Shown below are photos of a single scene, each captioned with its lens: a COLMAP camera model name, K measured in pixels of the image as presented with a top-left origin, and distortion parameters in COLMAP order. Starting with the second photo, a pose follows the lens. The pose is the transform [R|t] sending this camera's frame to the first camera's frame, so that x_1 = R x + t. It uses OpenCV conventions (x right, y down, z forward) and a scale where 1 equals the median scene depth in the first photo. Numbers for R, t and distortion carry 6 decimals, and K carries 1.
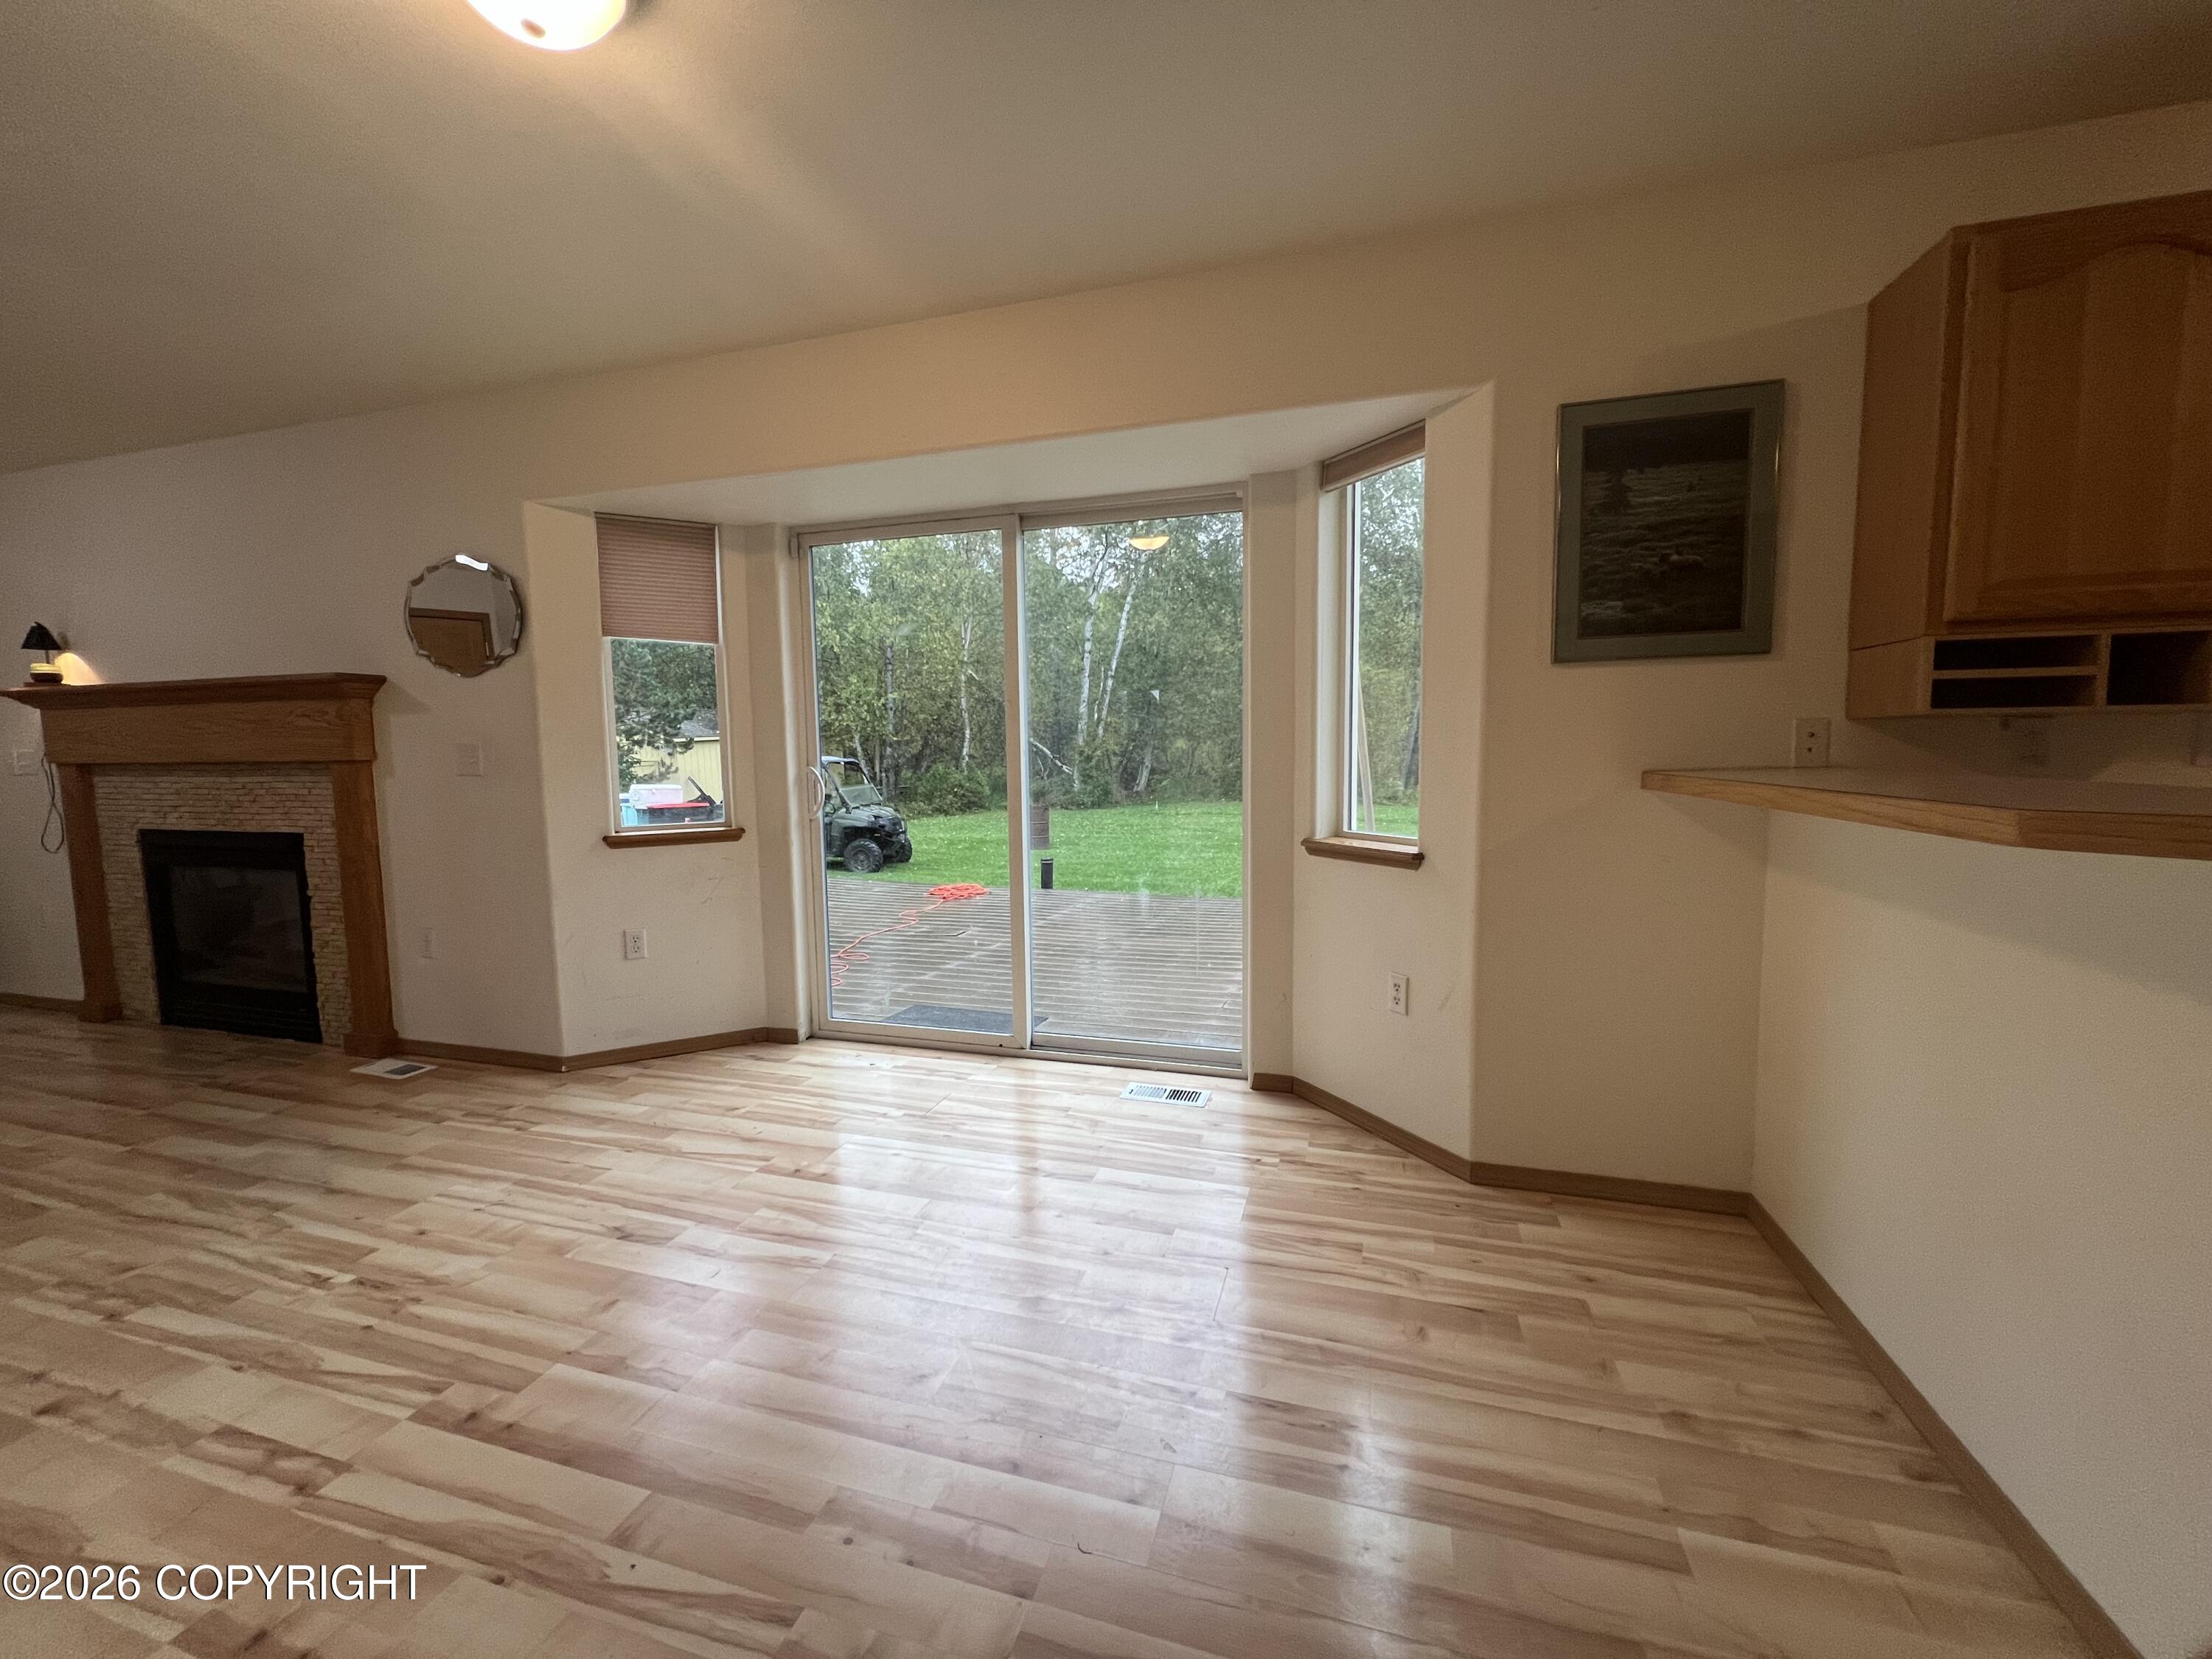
lens RADIAL K [[886.8, 0, 1101.4], [0, 886.8, 824.9], [0, 0, 1]] dist [-0.000422, 0.000169]
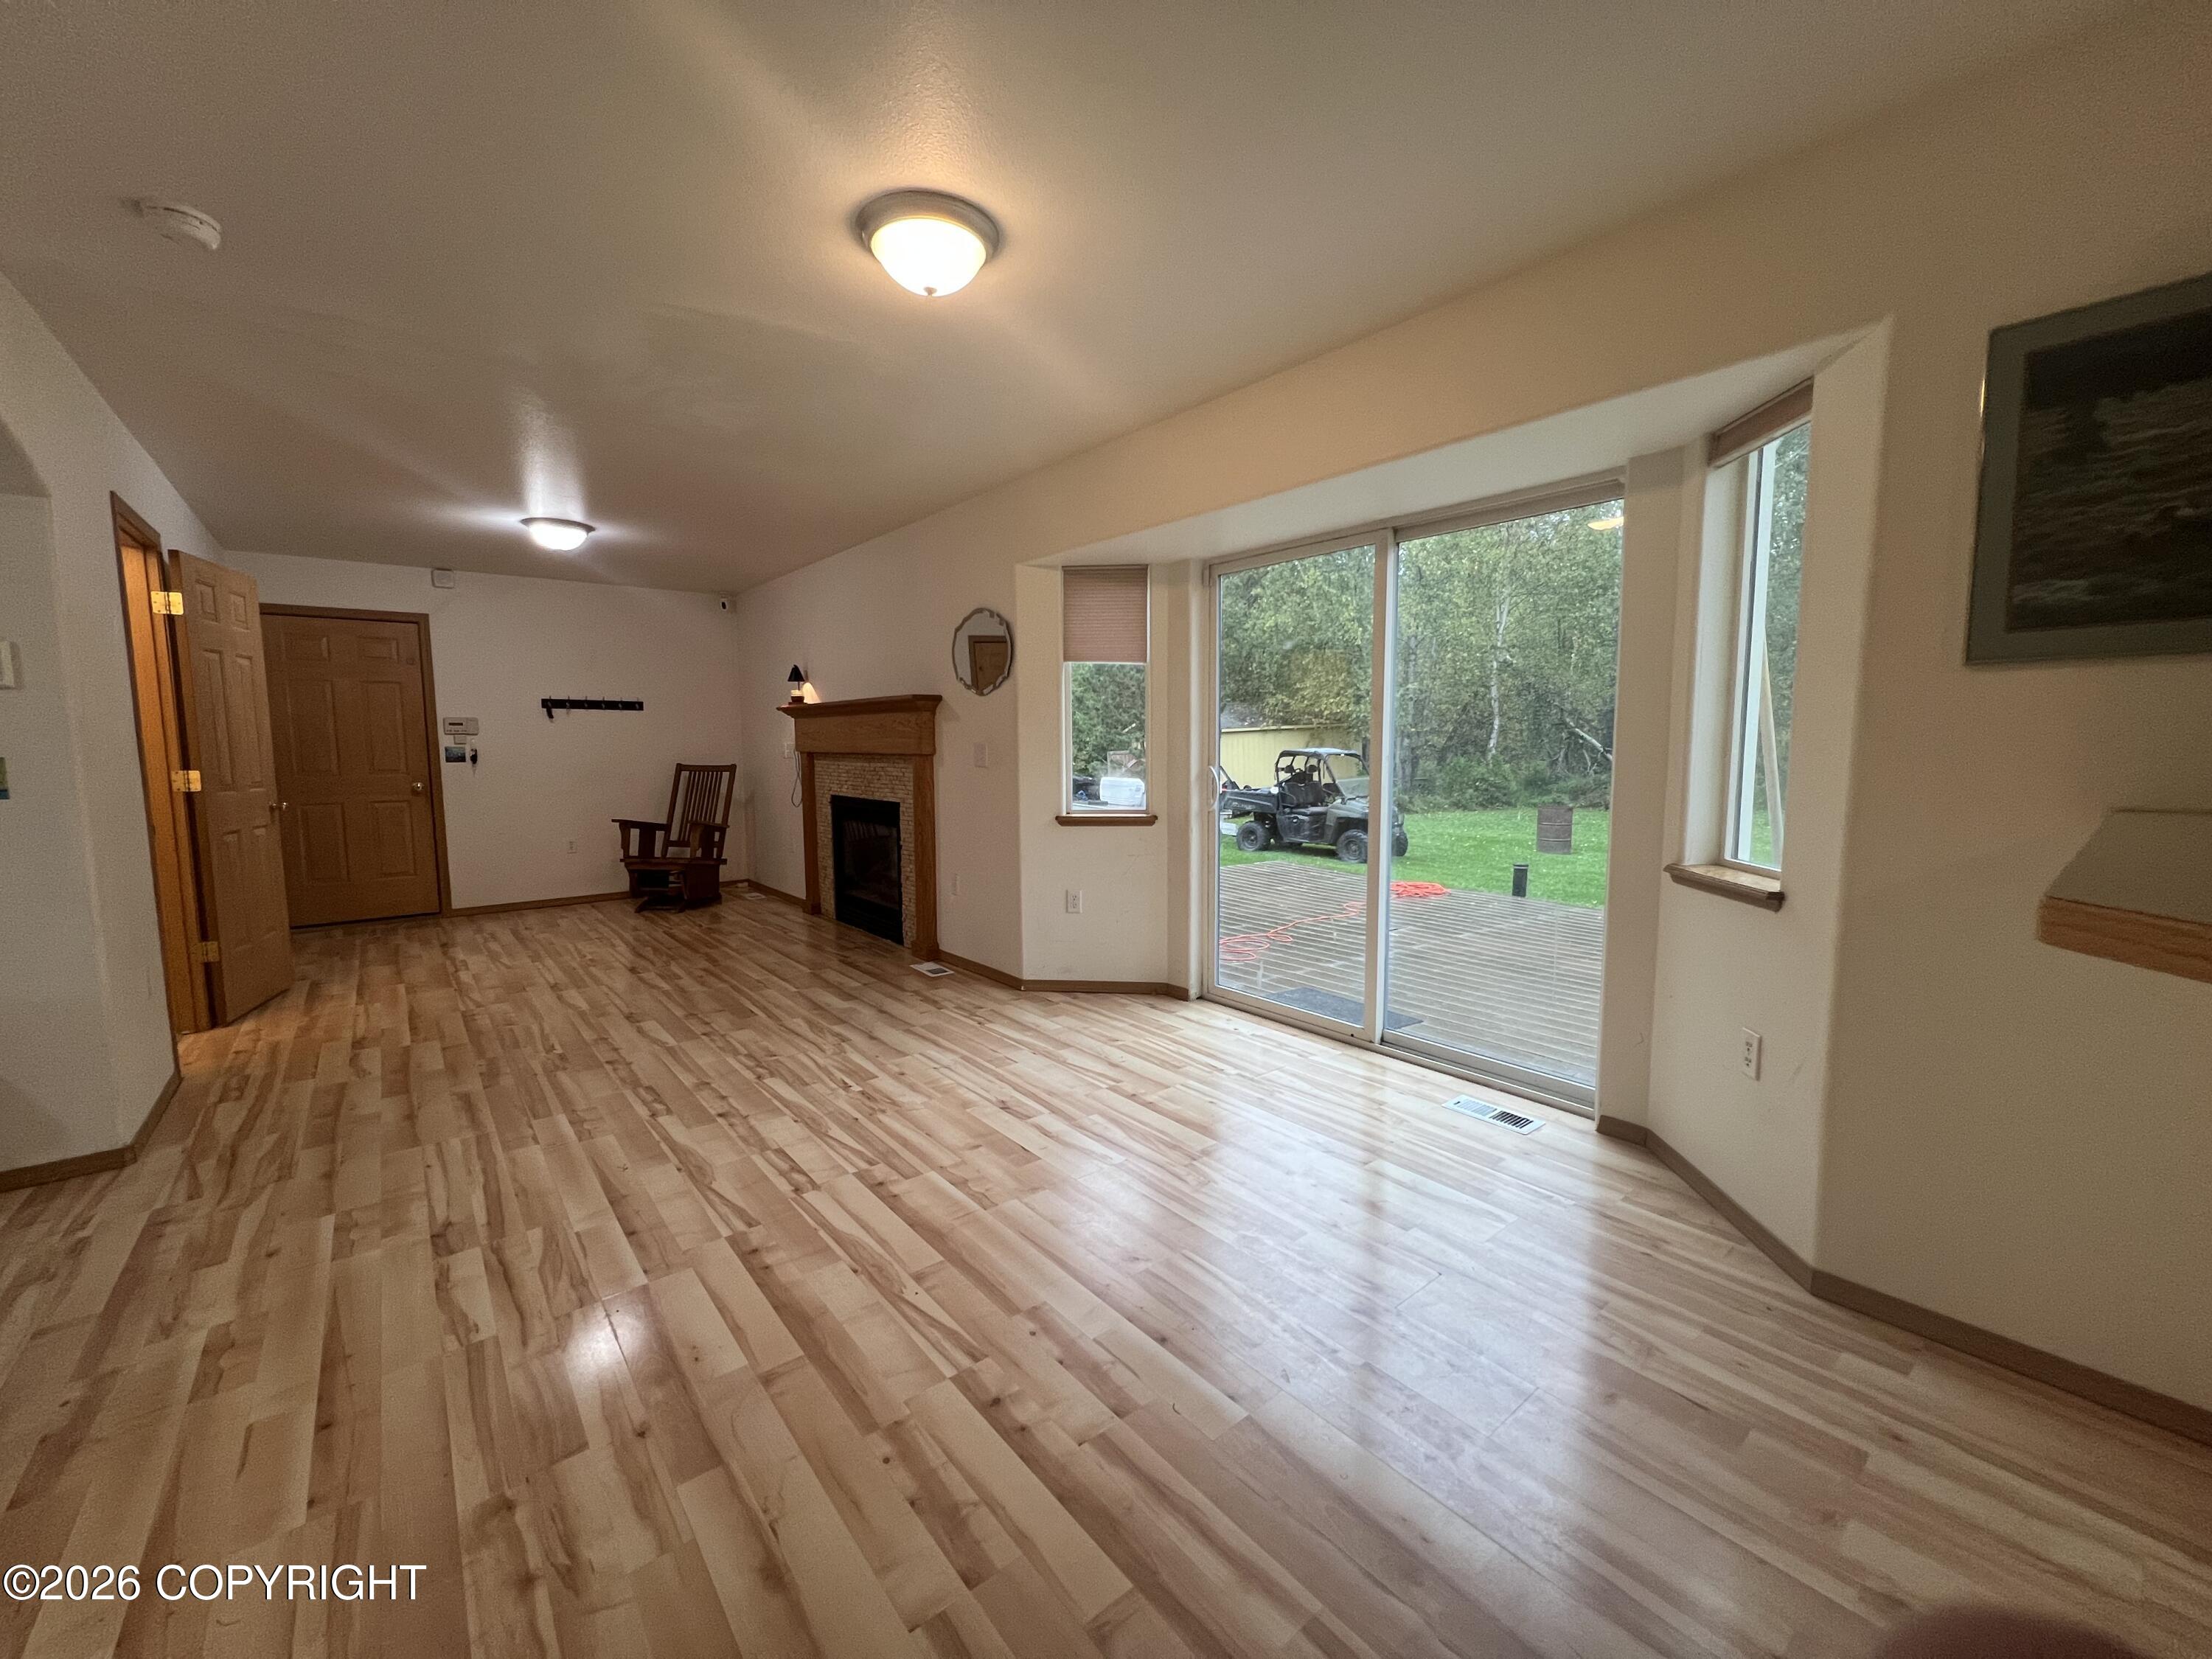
lens RADIAL K [[887.4, 0, 1106.9], [0, 887.4, 824.2], [0, 0, 1]] dist [-0.000414, 0.000054]
pose [[0.831164, 0.061316, -0.552635, 0.244703], [-0.054405, 0.998100, 0.028915, -0.018687], [0.553359, 0.006033, 0.832921, -0.048386]]
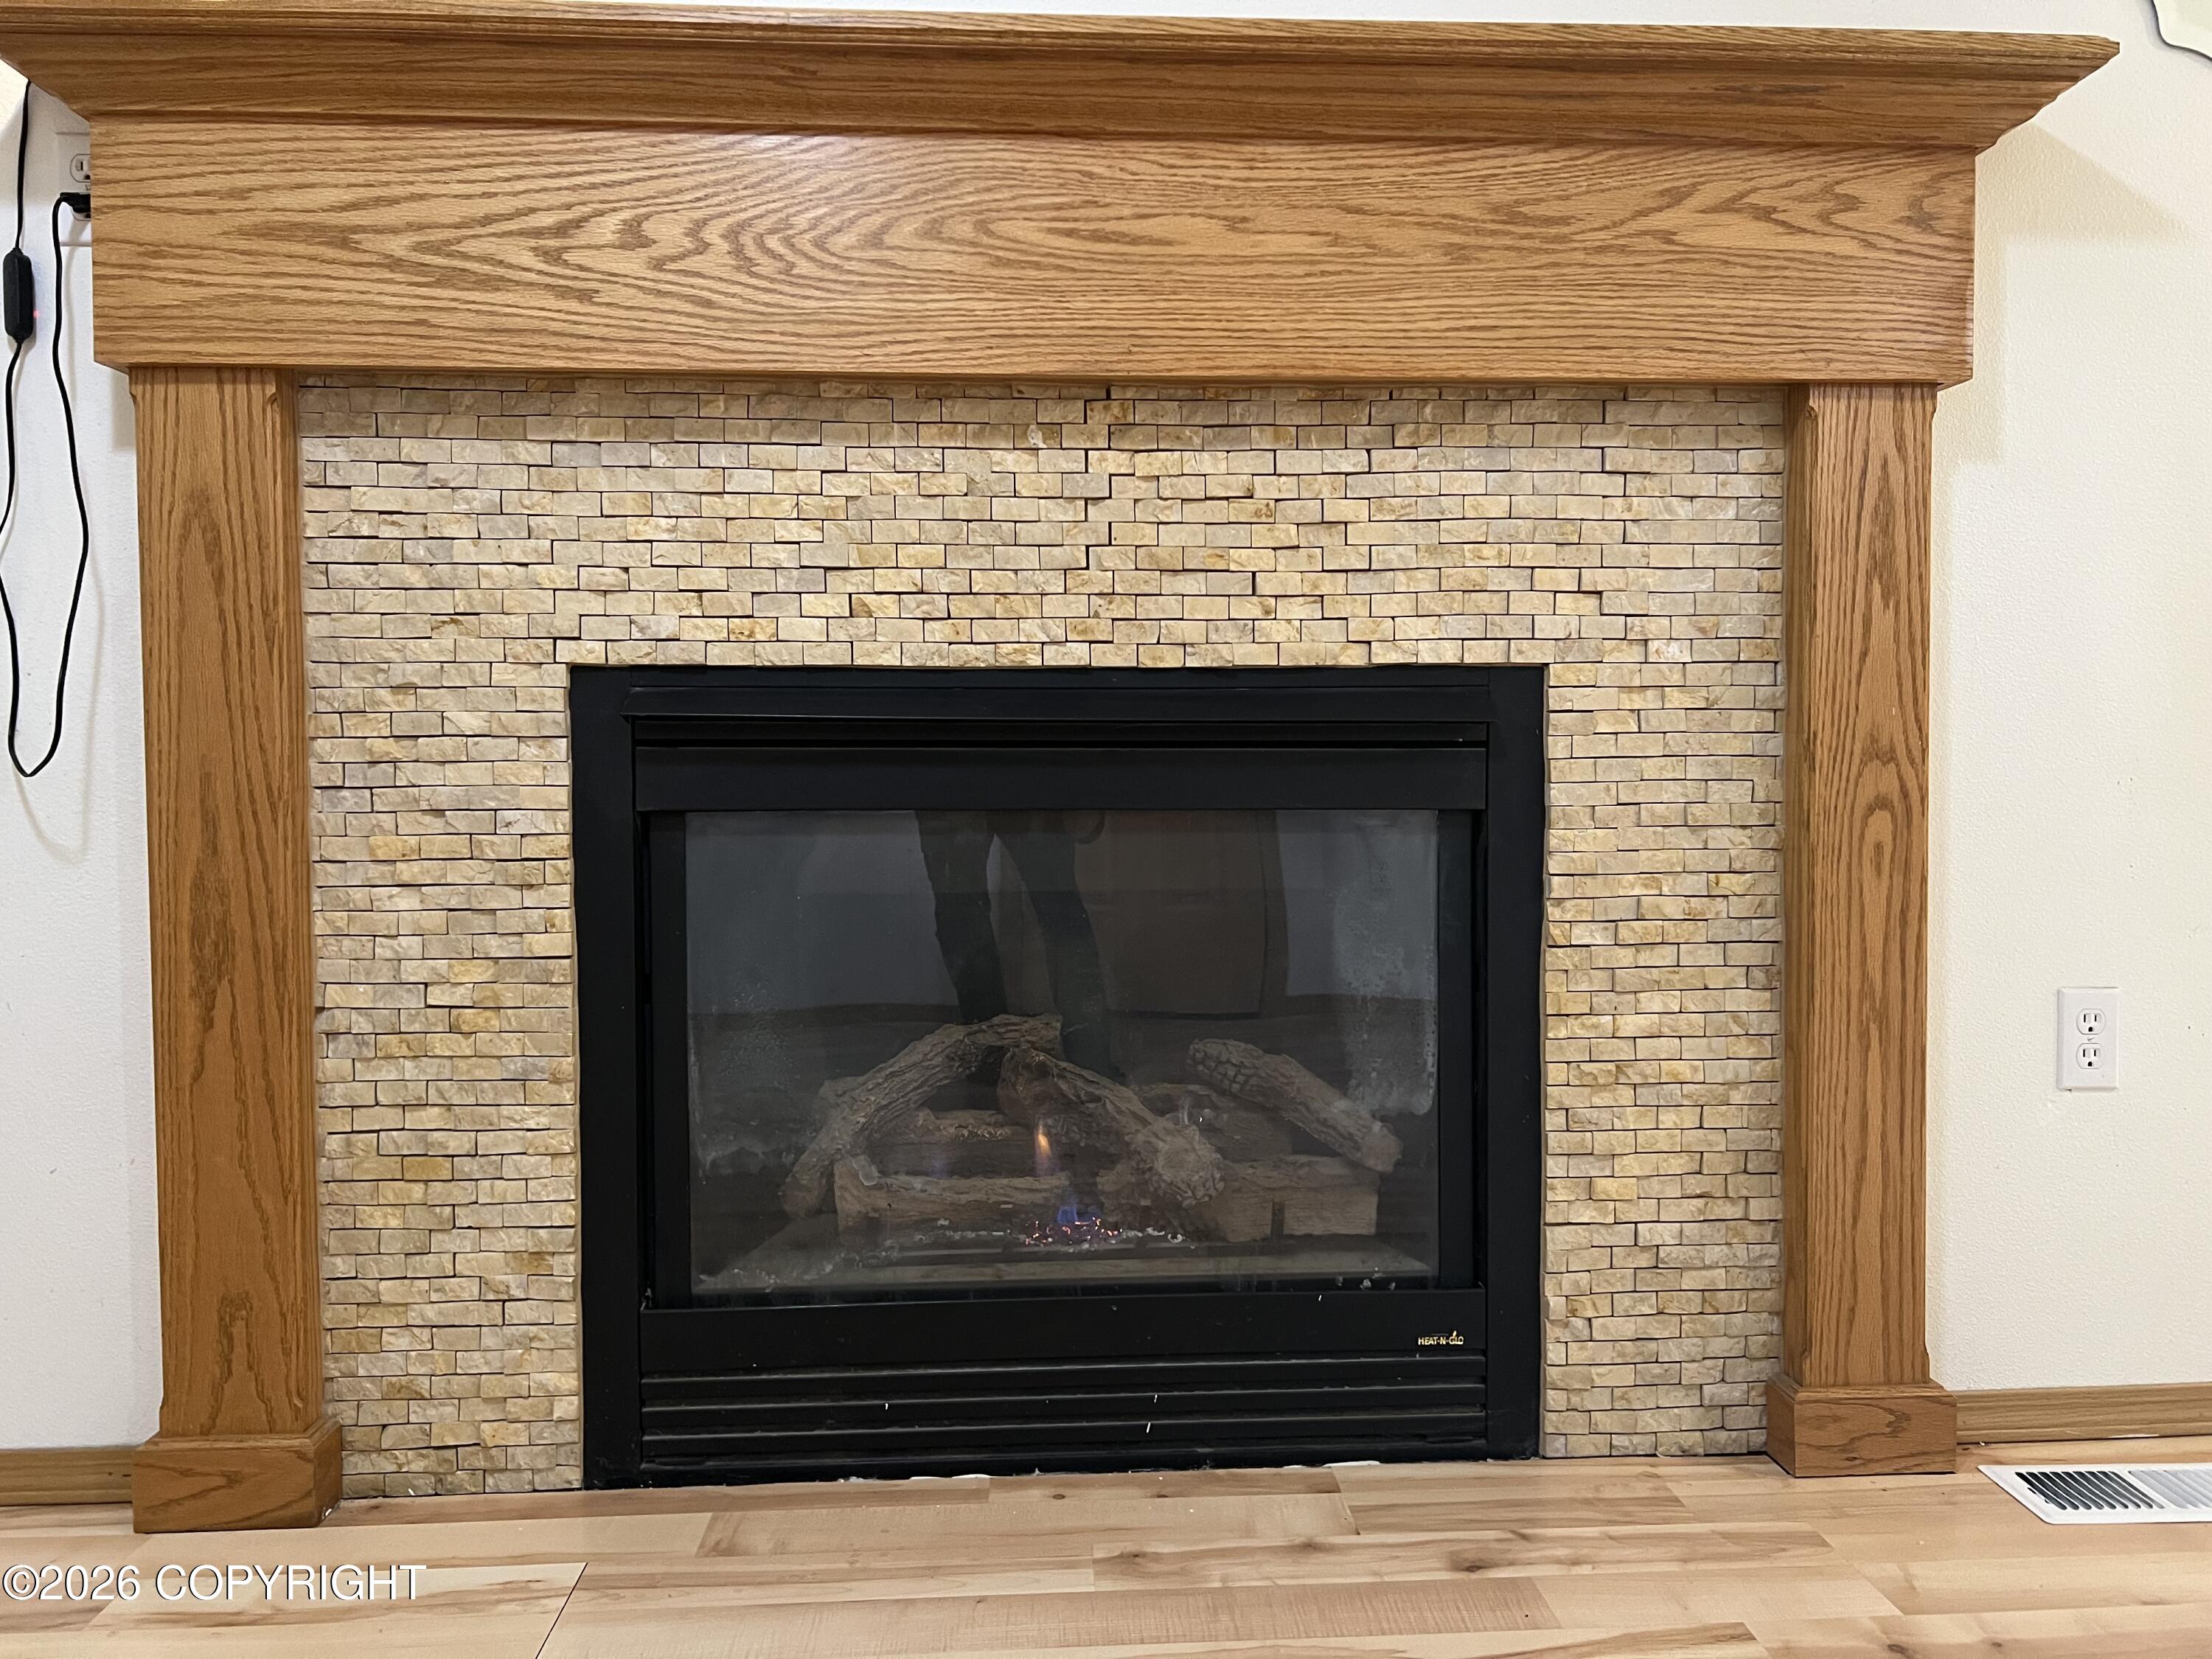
lens RADIAL K [[1665.0, 0, 1106.0], [0, 1665.0, 829.5], [0, 0, 1]] dist [-0.000685, -0.000589]
pose [[0.934869, -0.009178, 0.354874, -1.413142], [0.026187, 0.998725, -0.043156, 0.091073], [-0.354025, 0.049638, 0.933918, 0.678095]]
